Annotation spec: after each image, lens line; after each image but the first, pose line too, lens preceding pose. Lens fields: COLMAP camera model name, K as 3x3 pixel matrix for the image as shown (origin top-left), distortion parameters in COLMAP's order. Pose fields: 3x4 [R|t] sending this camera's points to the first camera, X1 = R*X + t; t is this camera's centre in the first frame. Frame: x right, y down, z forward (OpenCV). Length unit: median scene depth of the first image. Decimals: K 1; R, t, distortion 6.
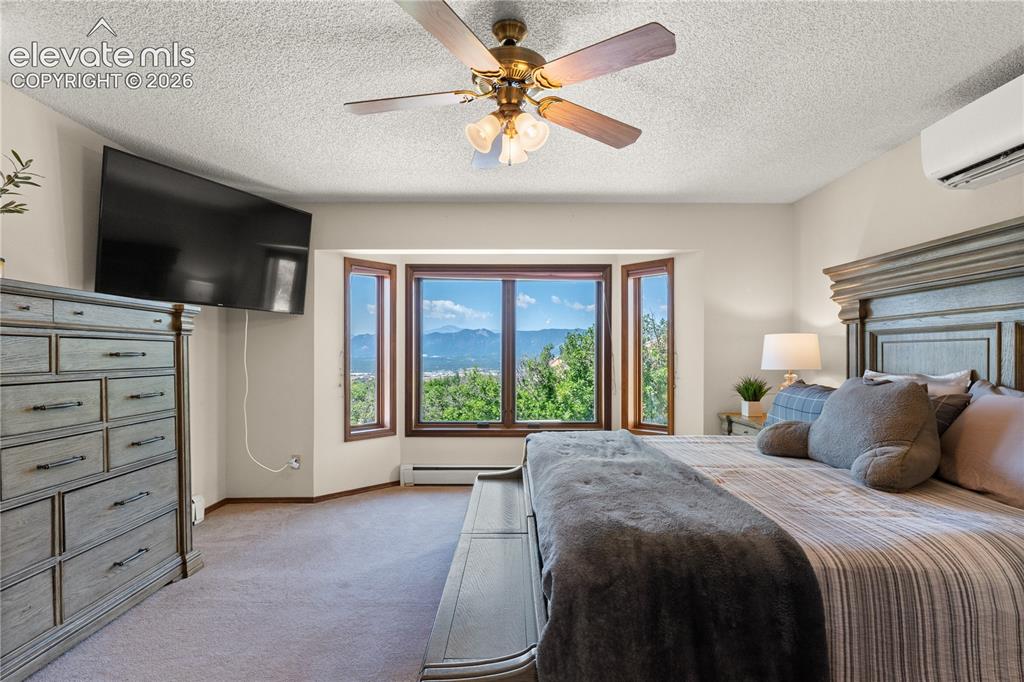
lens RADIAL K [[488.5, 0, 510.5], [0, 488.5, 357.2], [0, 0, 1]] dist [-0.001687, -0.000076]
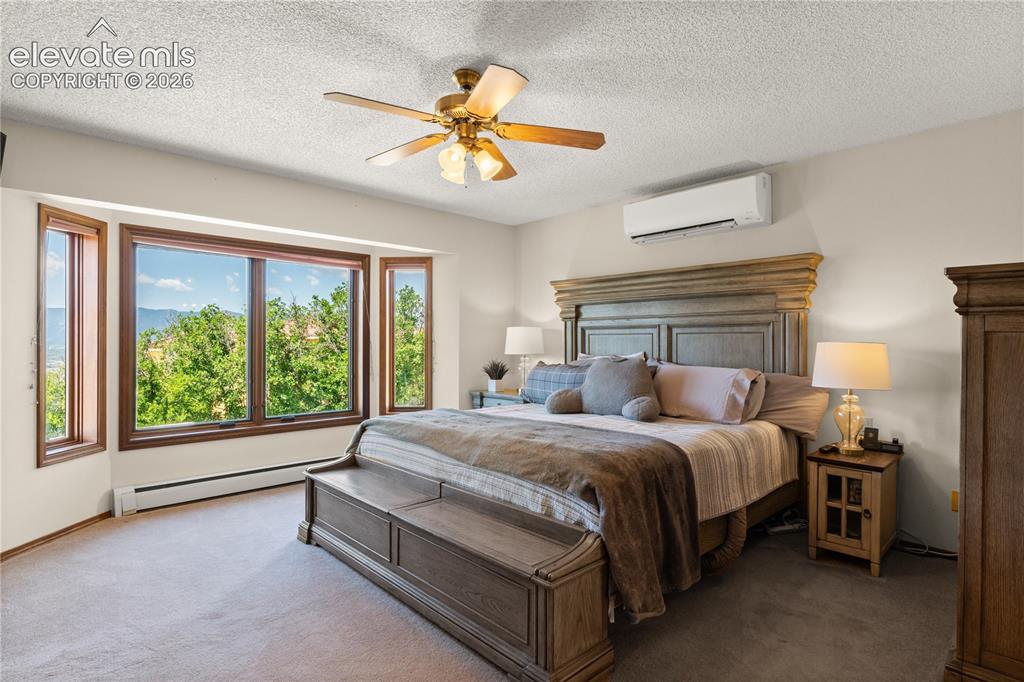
lens RADIAL K [[523.3, 0, 512.0], [0, 523.3, 341.0], [0, 0, 1]] dist [-0.000730, -0.000611]
pose [[0.727272, 0.001577, 0.686347, -0.489523], [0.002872, 0.999982, -0.005342, -0.002380], [-0.686343, 0.005856, 0.727254, -0.011961]]
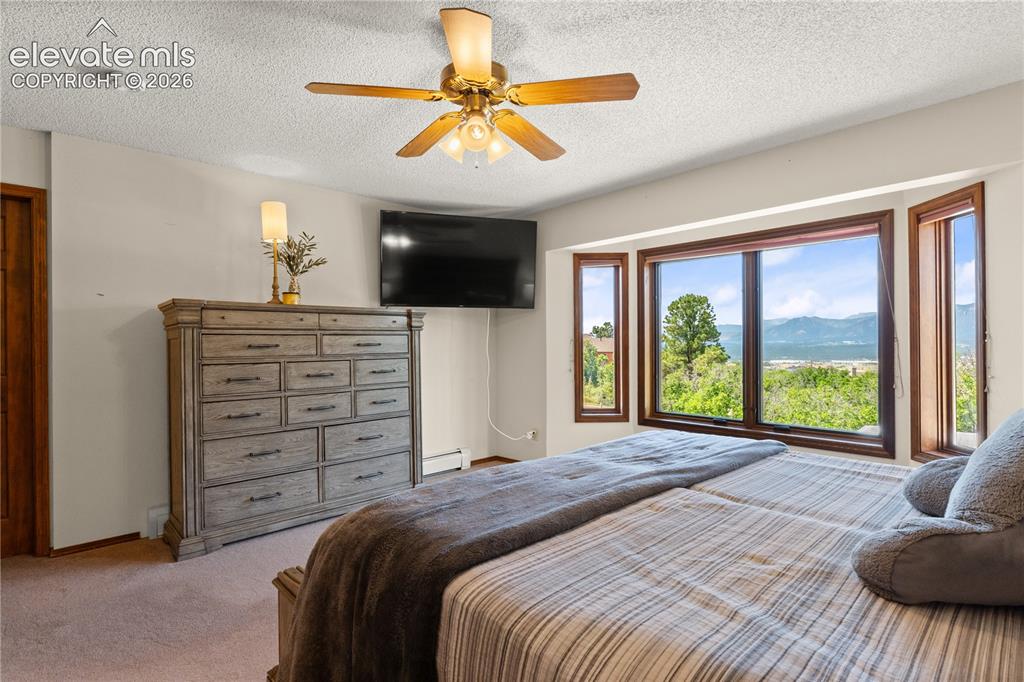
lens RADIAL K [[495.3, 0, 514.1], [0, 495.3, 344.9], [0, 0, 1]] dist [-0.002828, -0.000388]
pose [[0.686094, -0.004053, -0.727501, 0.511683], [0.006035, 0.999982, 0.000120, -0.001430], [0.727488, -0.004472, 0.686106, 0.189476]]
